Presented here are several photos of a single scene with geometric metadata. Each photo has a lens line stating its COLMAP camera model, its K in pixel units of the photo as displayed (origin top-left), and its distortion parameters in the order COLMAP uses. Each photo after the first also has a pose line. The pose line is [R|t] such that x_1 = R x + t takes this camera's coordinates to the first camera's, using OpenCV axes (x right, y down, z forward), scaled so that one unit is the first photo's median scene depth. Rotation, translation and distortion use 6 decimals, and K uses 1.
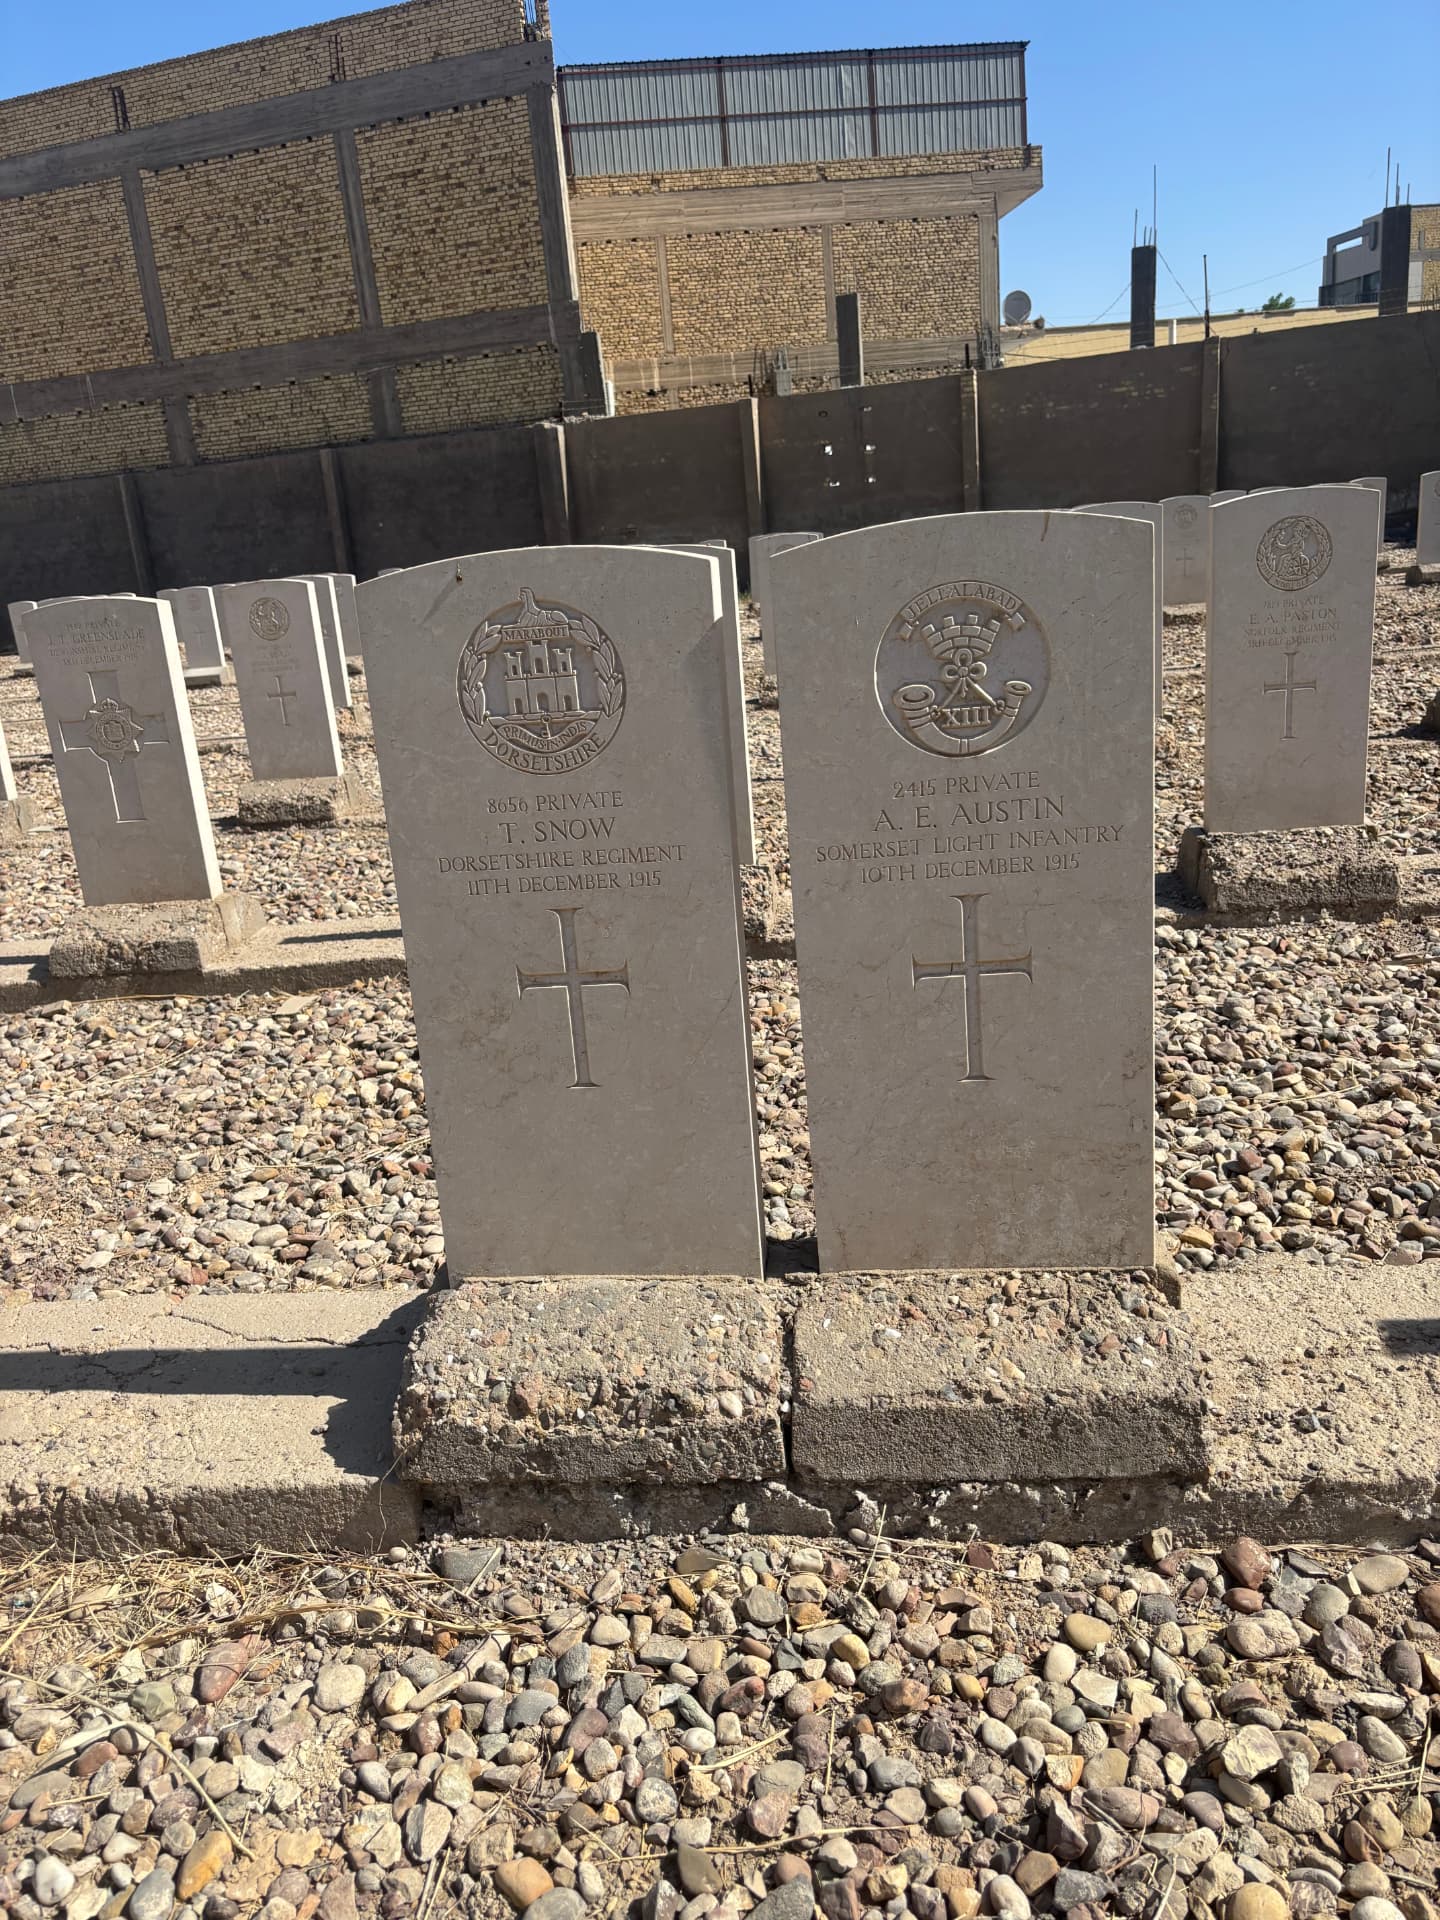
lens RADIAL K [[1450.8, 0, 708.4], [0, 1450.8, 963.6], [0, 0, 1]] dist [0.089368, -0.113612]
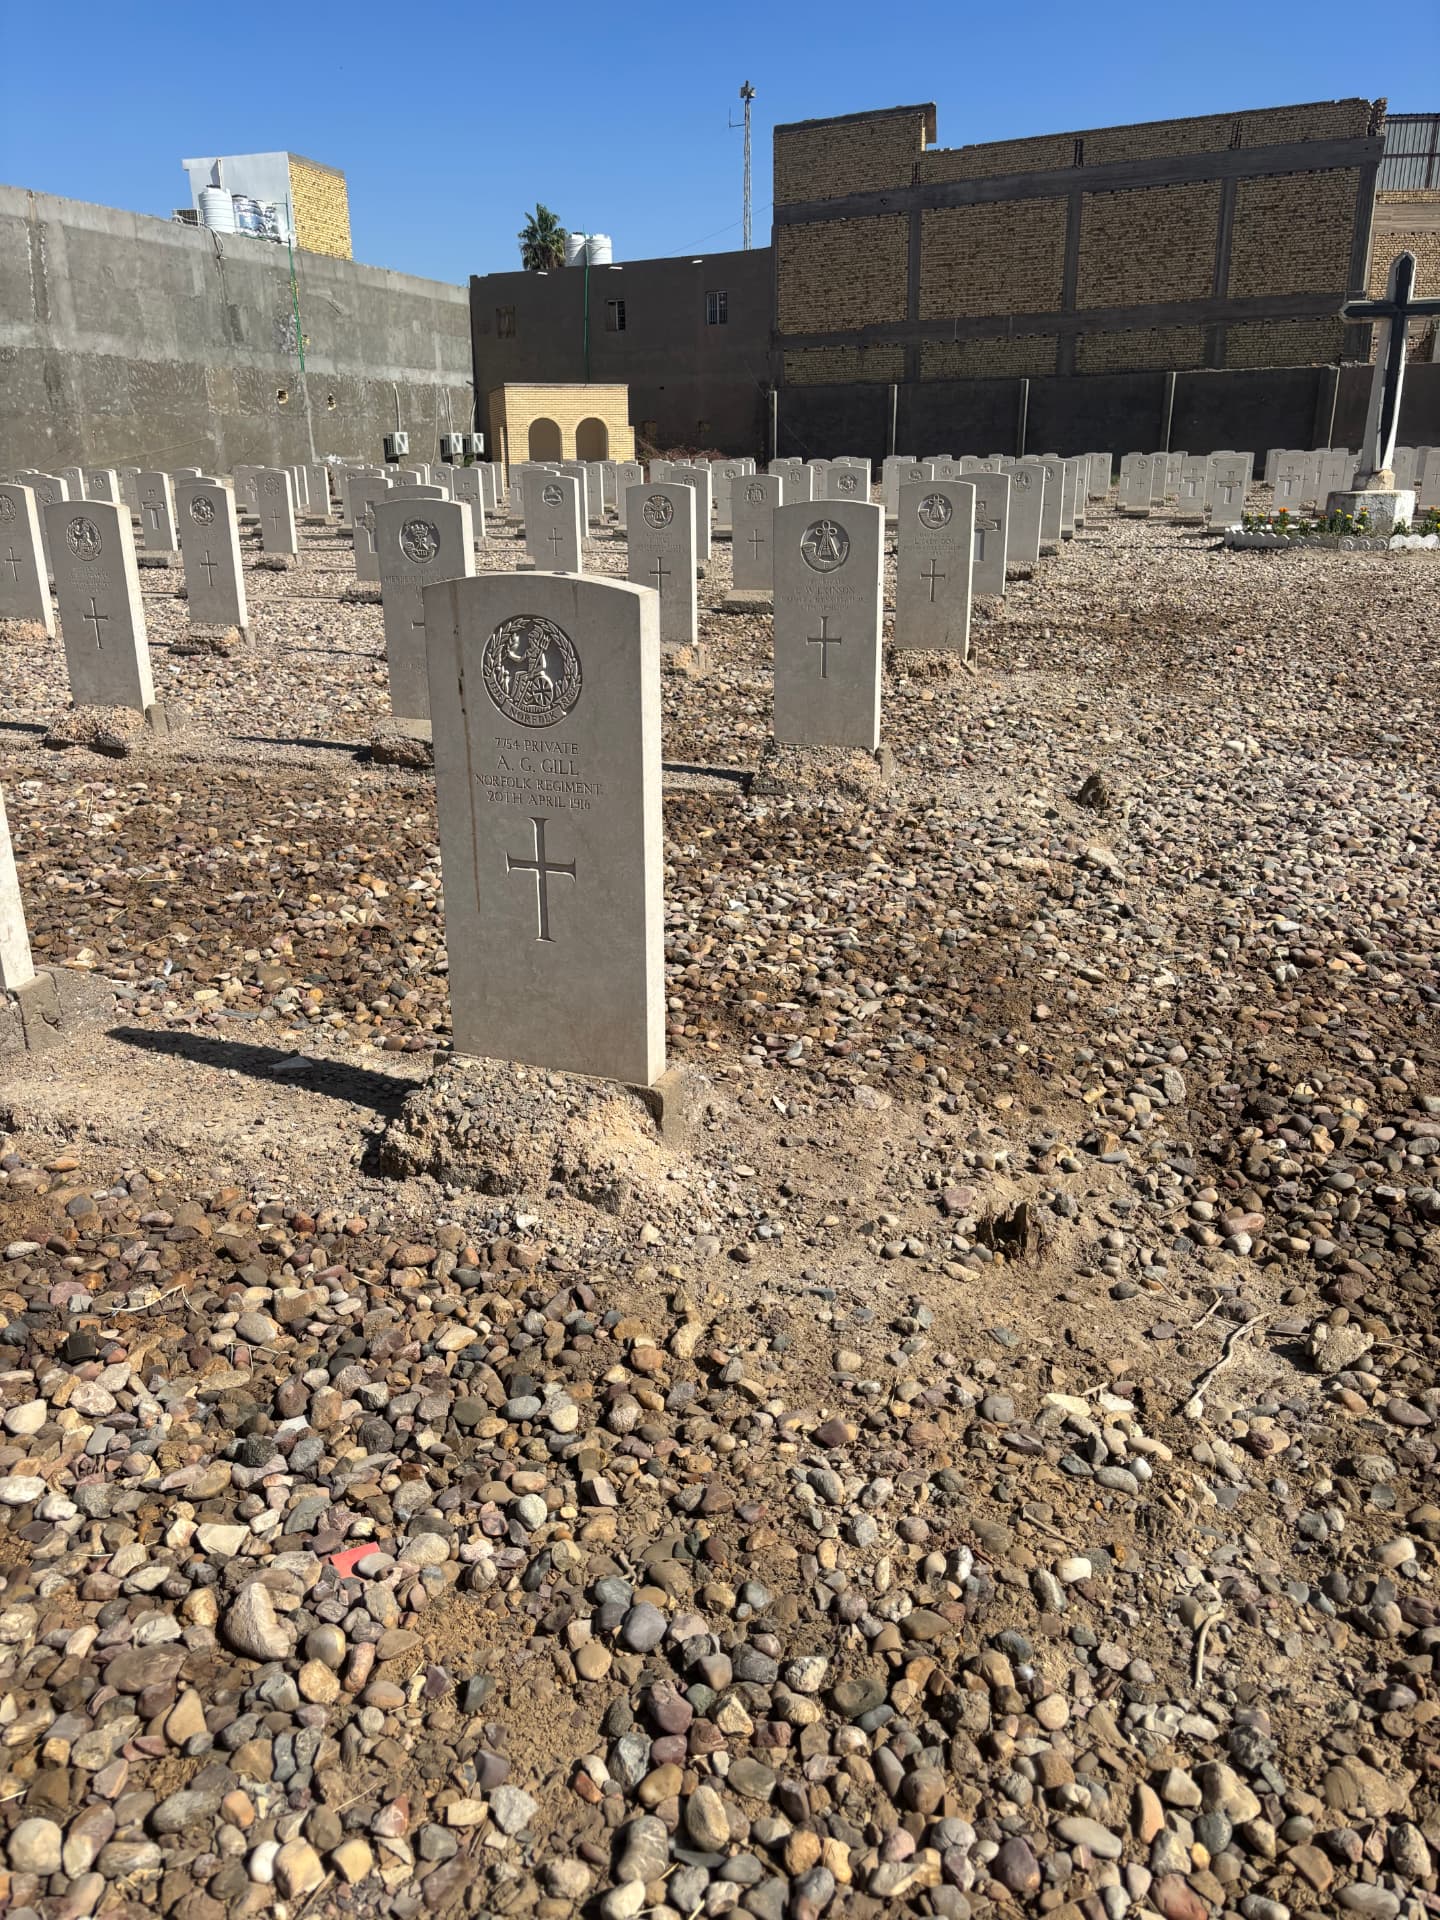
lens RADIAL K [[1436.6, 0, 695.3], [0, 1436.6, 955.8], [0, 0, 1]] dist [0.098624, -0.120416]
pose [[0.967998, 0.150843, -0.200566, -0.344990], [-0.137335, 0.987311, 0.079719, 0.233688], [0.210047, -0.049623, 0.976431, -0.729115]]
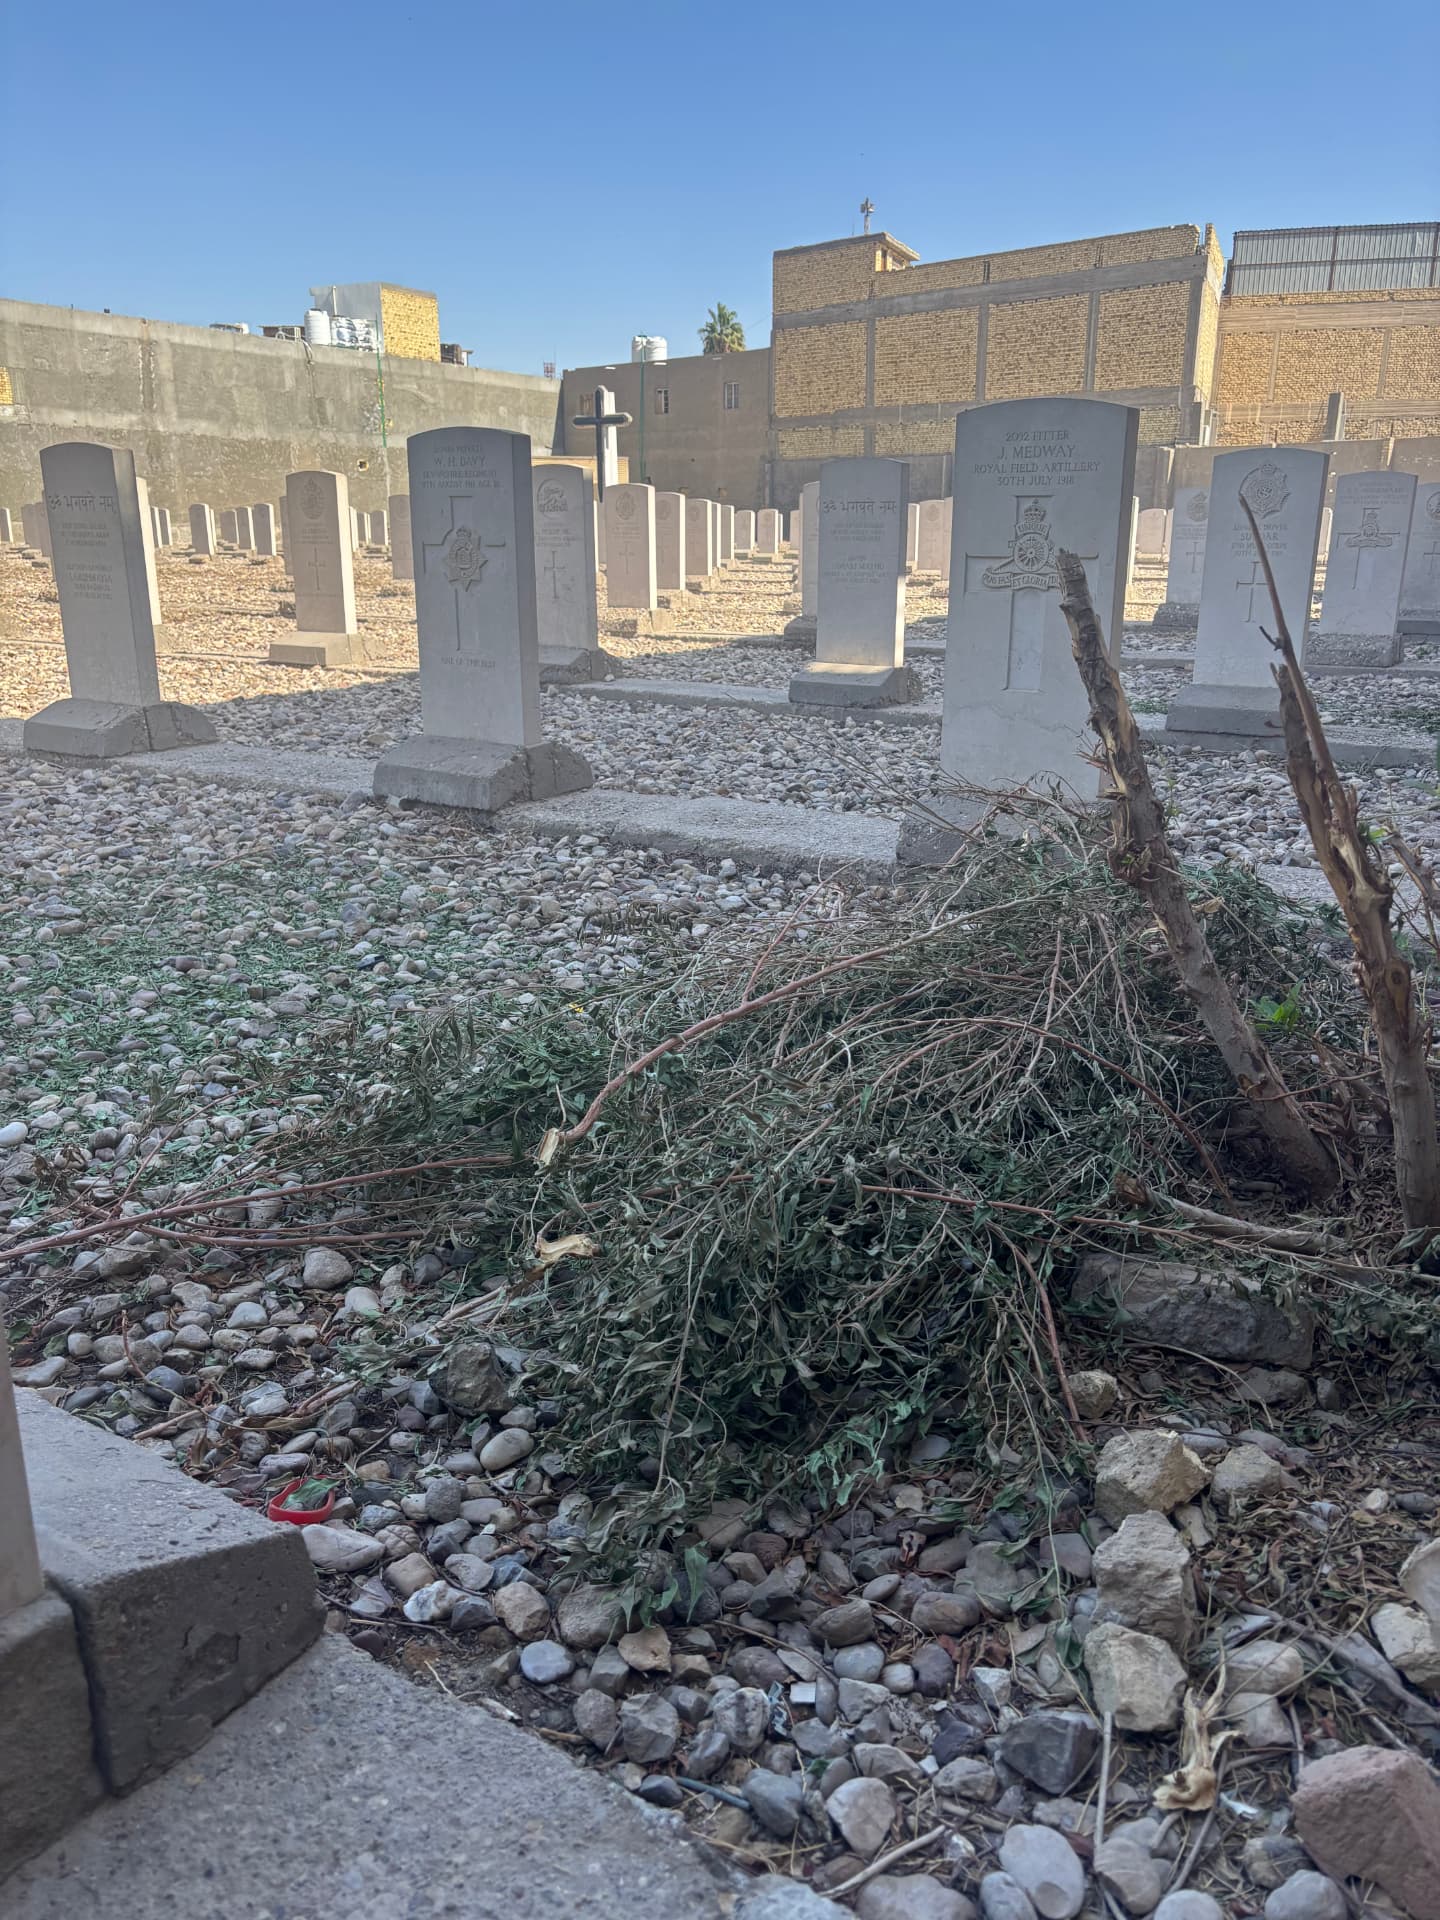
lens RADIAL K [[1424.1, 0, 720.0], [0, 1424.1, 960.0], [0, 0, 1]] dist [0.020872, -0.003401]
pose [[0.895324, 0.214572, -0.390325, 0.229207], [-0.199726, 0.976680, 0.078775, 0.243796], [0.398125, 0.007429, 0.917301, -0.896844]]
